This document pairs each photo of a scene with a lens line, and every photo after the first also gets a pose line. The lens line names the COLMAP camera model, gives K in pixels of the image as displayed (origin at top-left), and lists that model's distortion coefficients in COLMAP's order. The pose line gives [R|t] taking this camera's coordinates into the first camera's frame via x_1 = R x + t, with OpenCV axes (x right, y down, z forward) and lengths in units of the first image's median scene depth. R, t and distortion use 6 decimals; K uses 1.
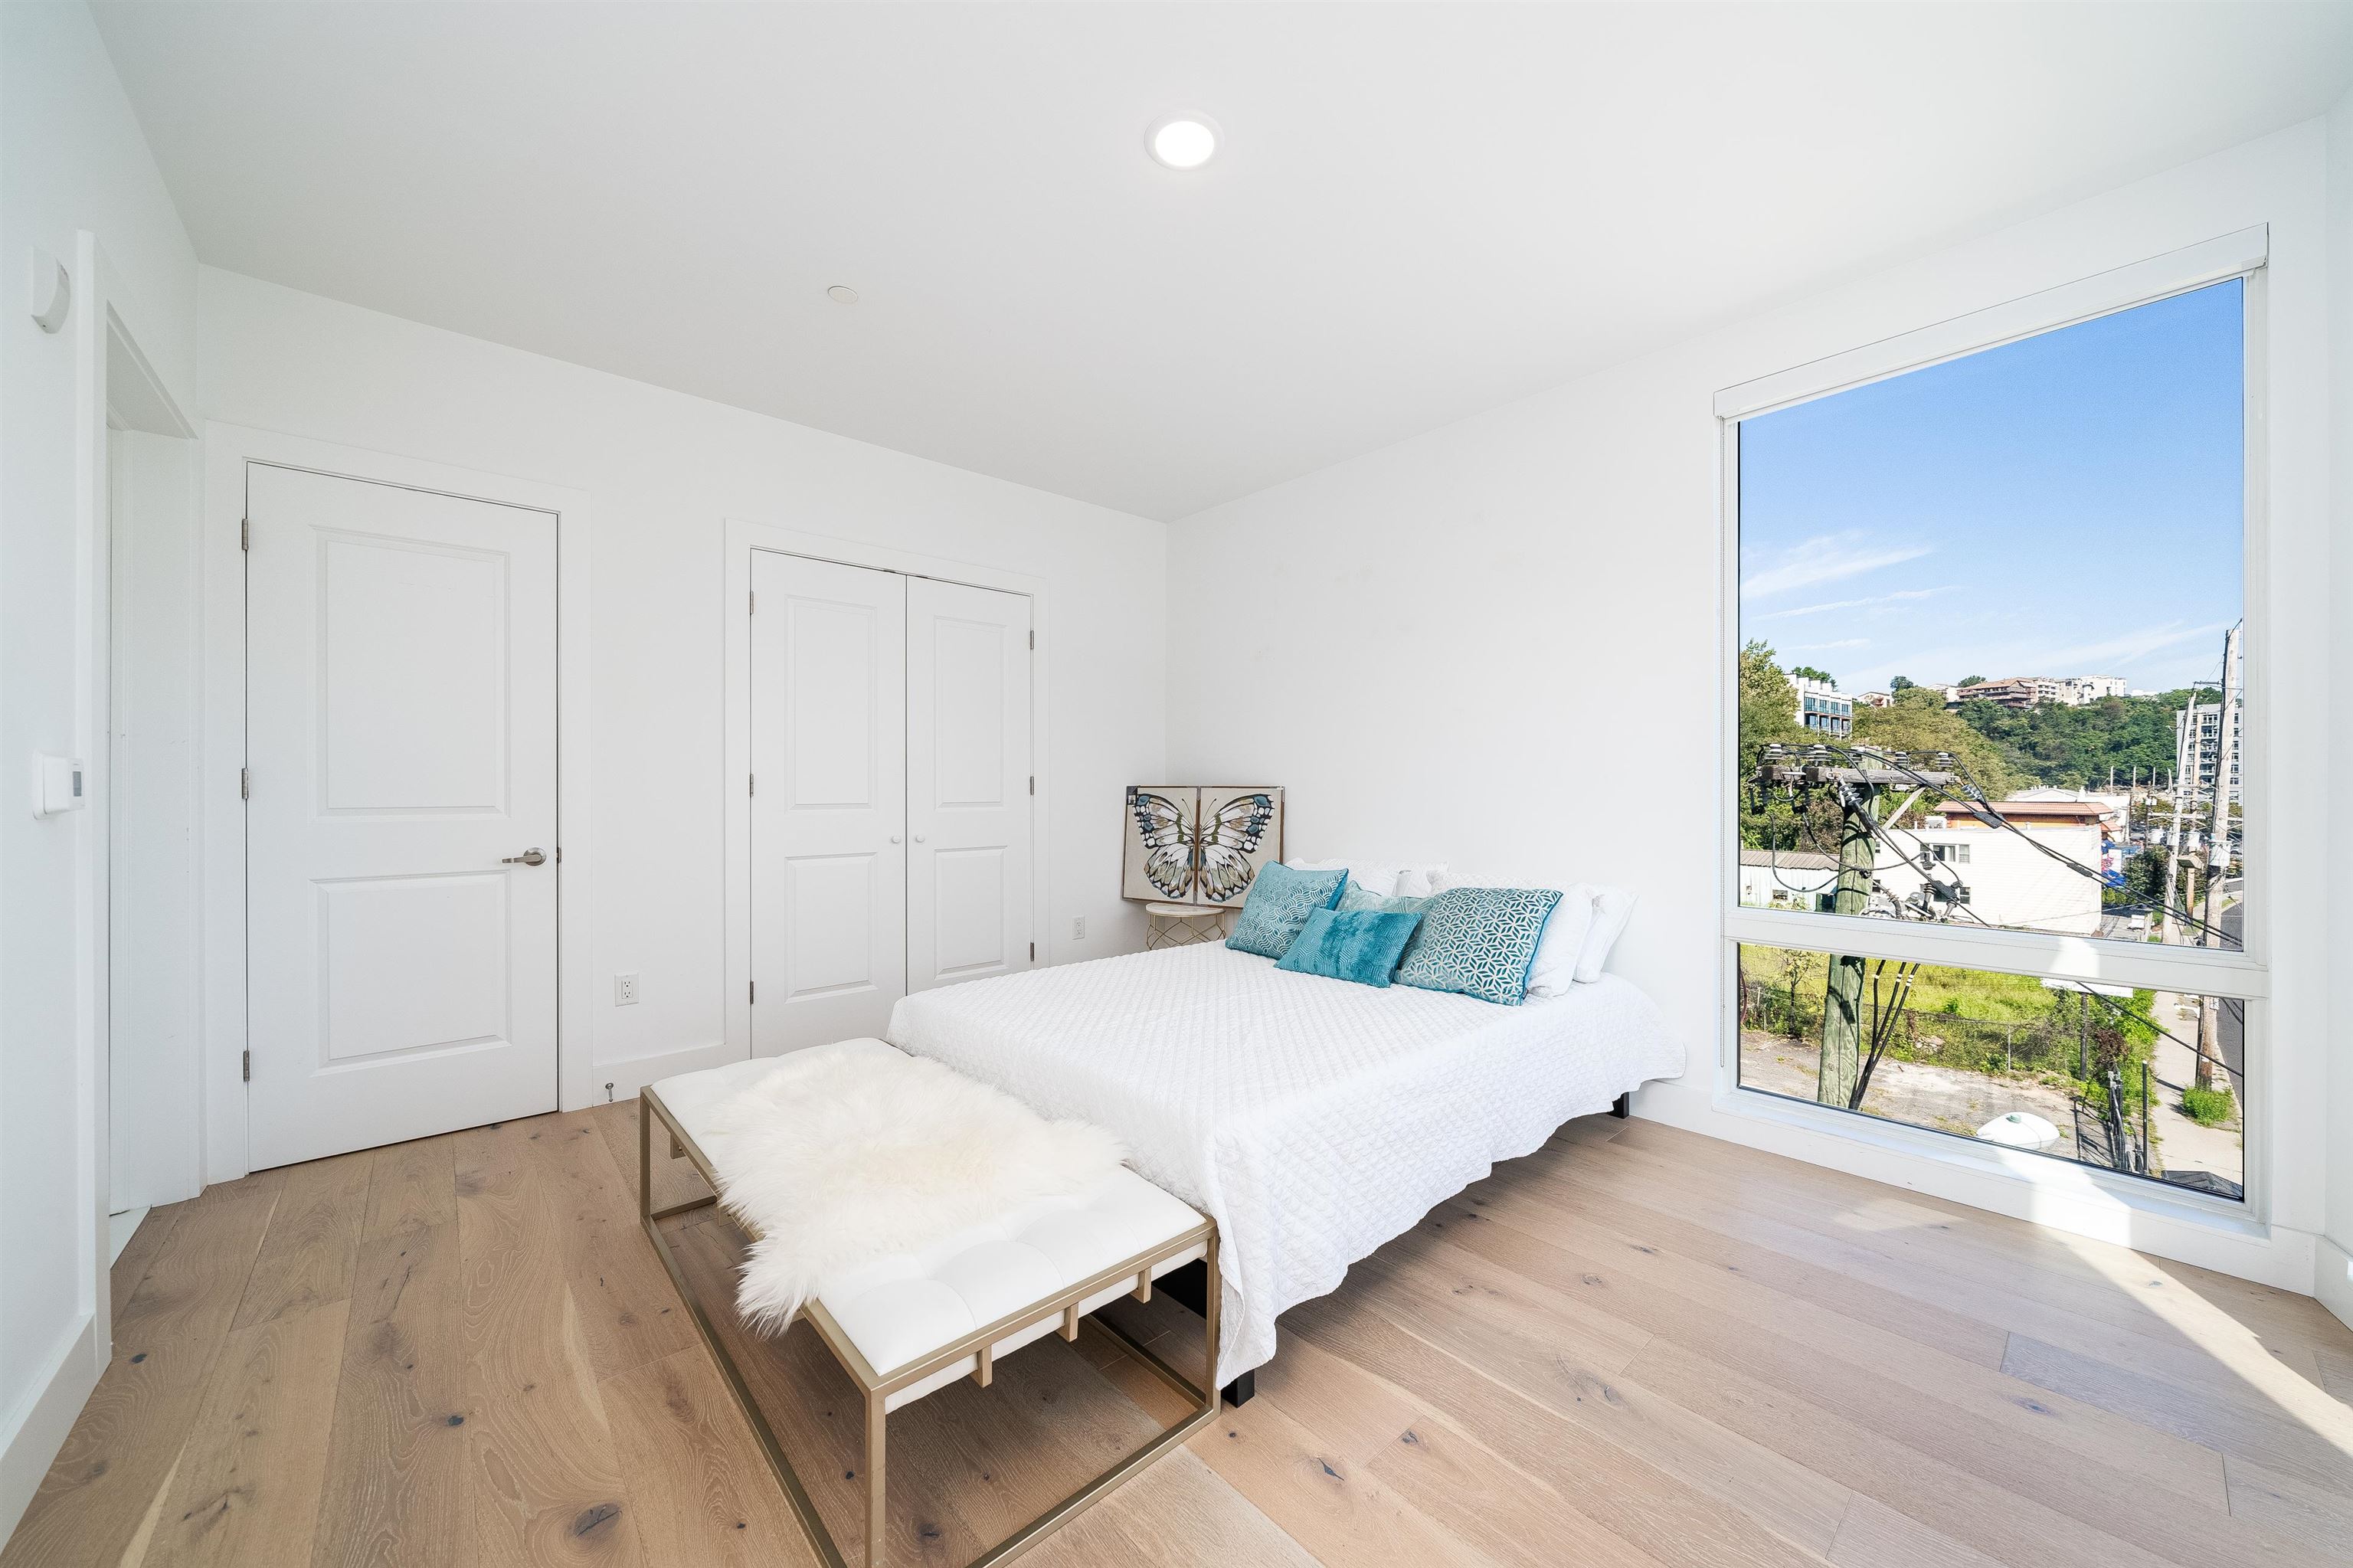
lens RADIAL K [[855.2, 0, 1188.7], [0, 855.2, 787.5], [0, 0, 1]] dist [0.003186, 0.000143]
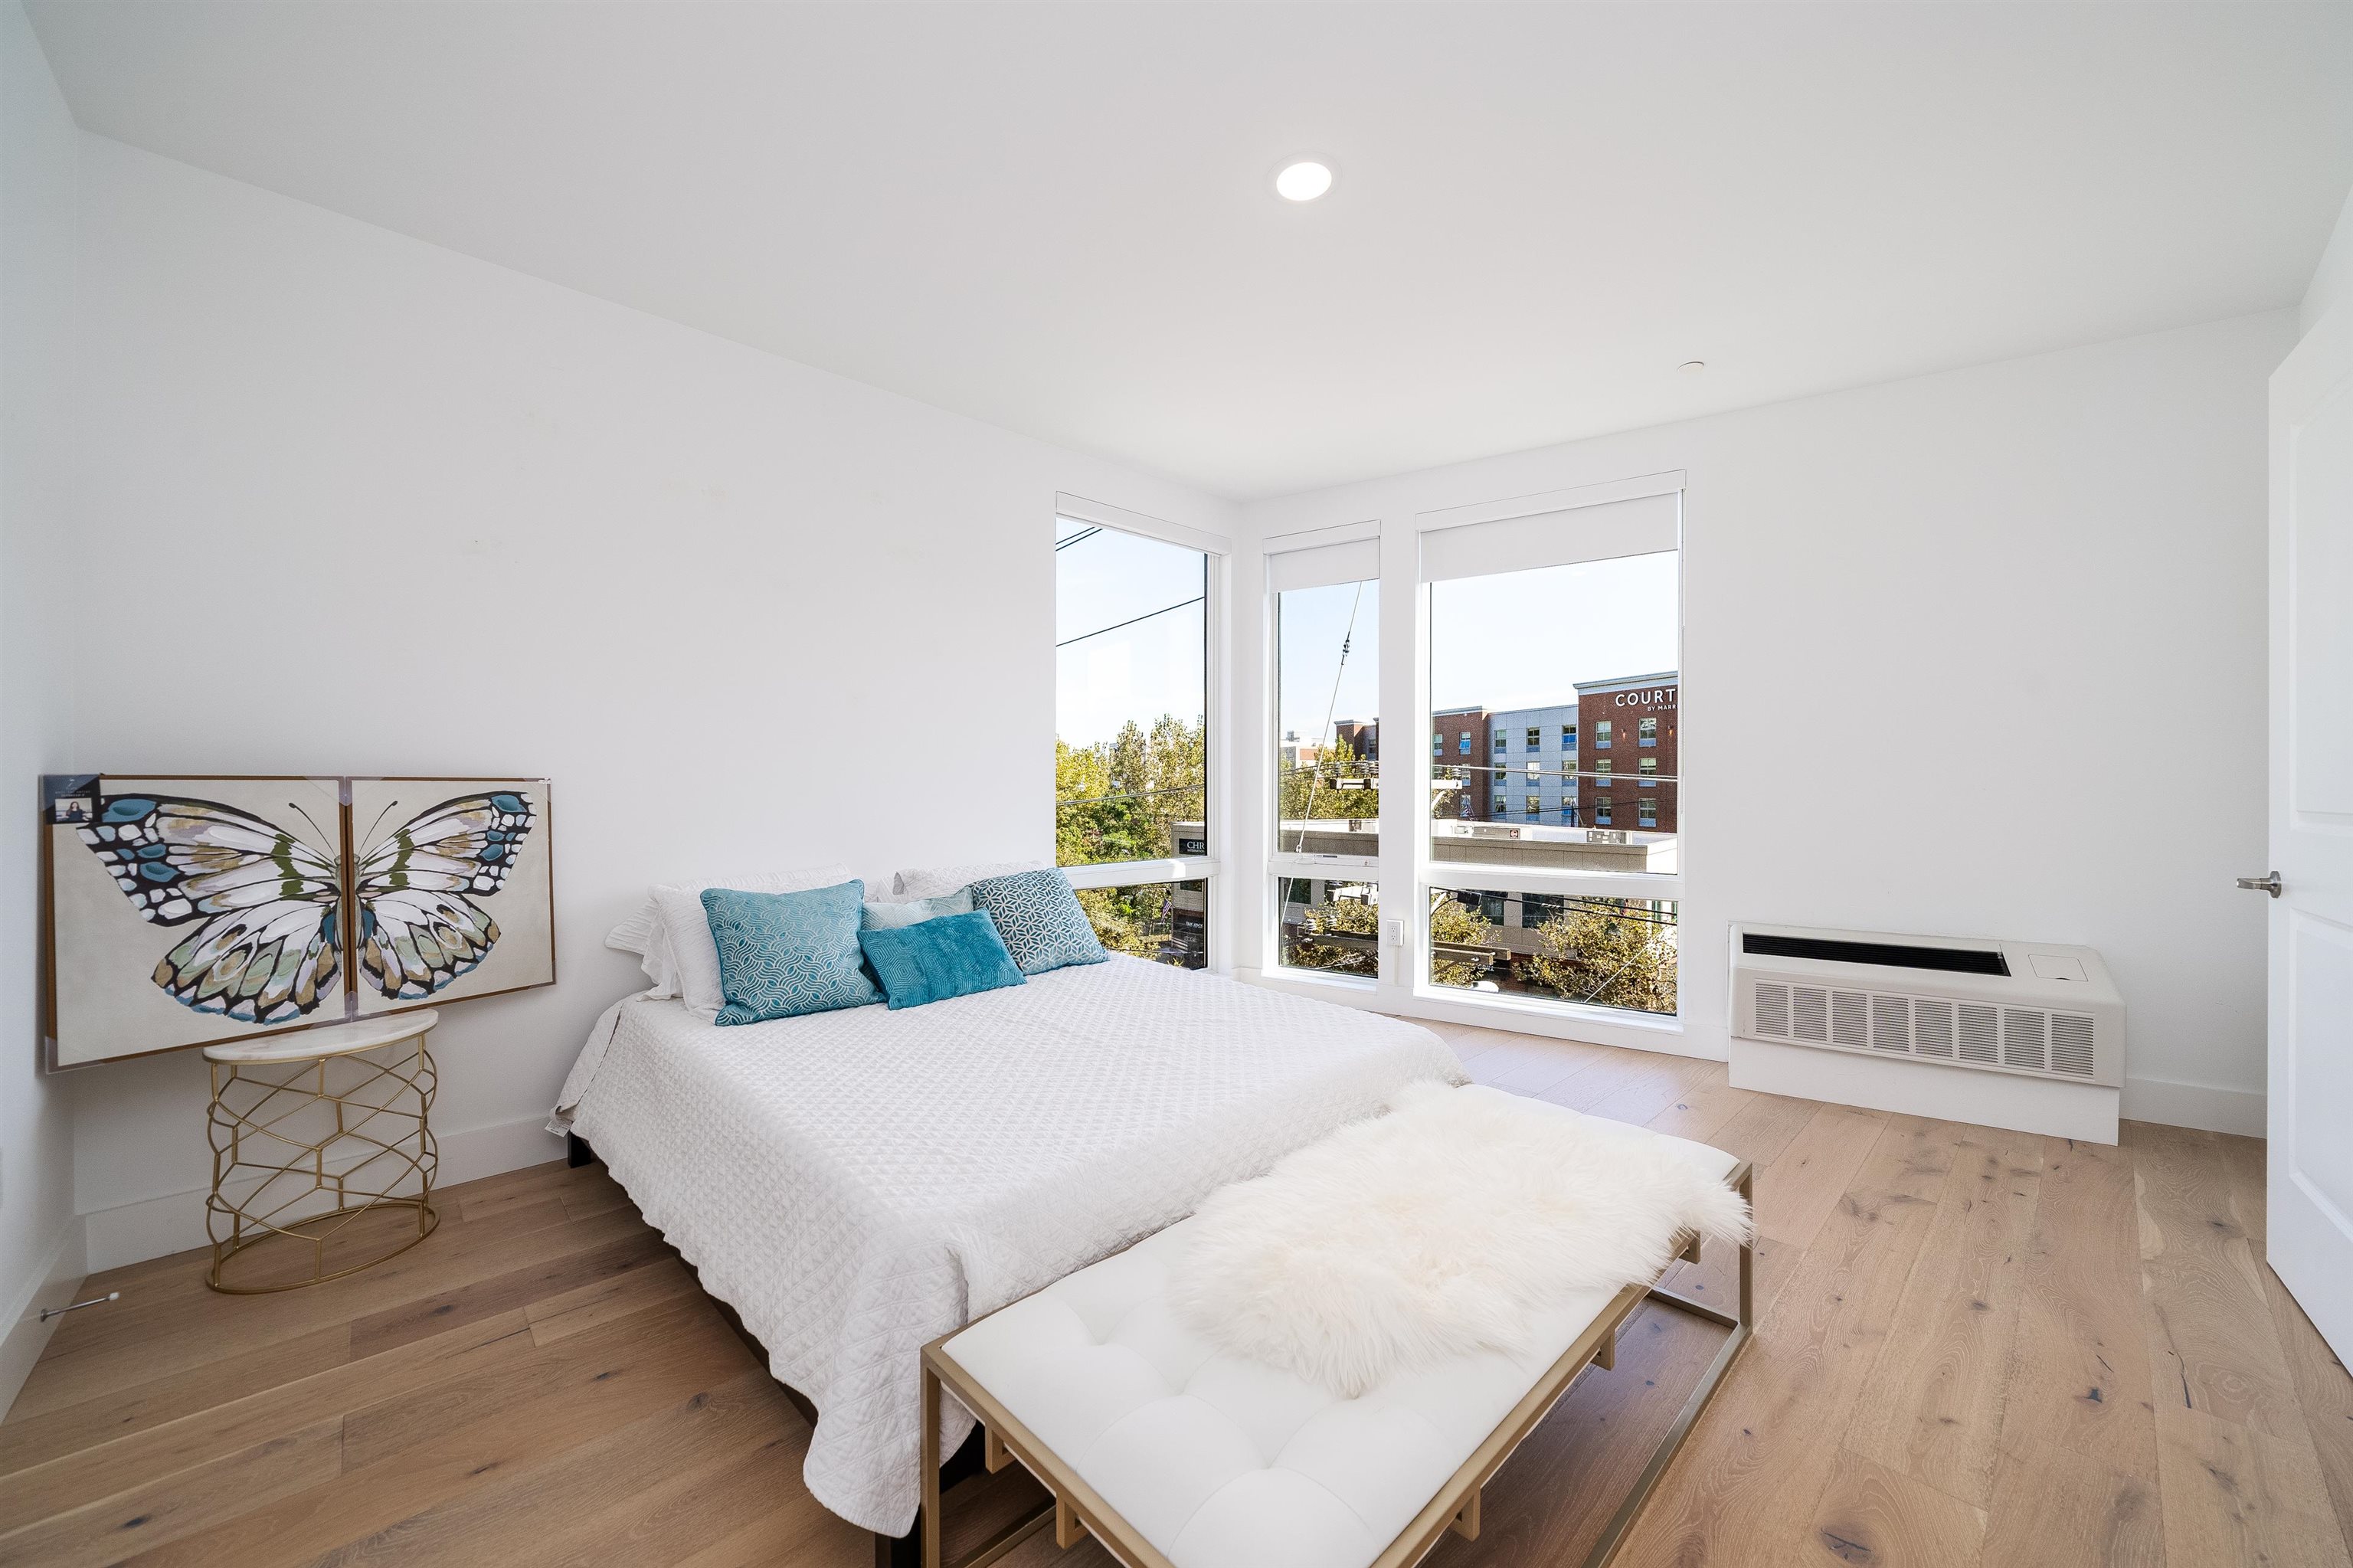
lens RADIAL K [[855.2, 0, 1188.1], [0, 855.2, 789.1], [0, 0, 1]] dist [0.003186, 0.000143]
pose [[-0.026381, -0.006603, 0.999630, -0.495481], [-0.004085, 0.999971, 0.006497, 0.000511], [-0.999644, -0.003913, -0.026408, 0.537752]]
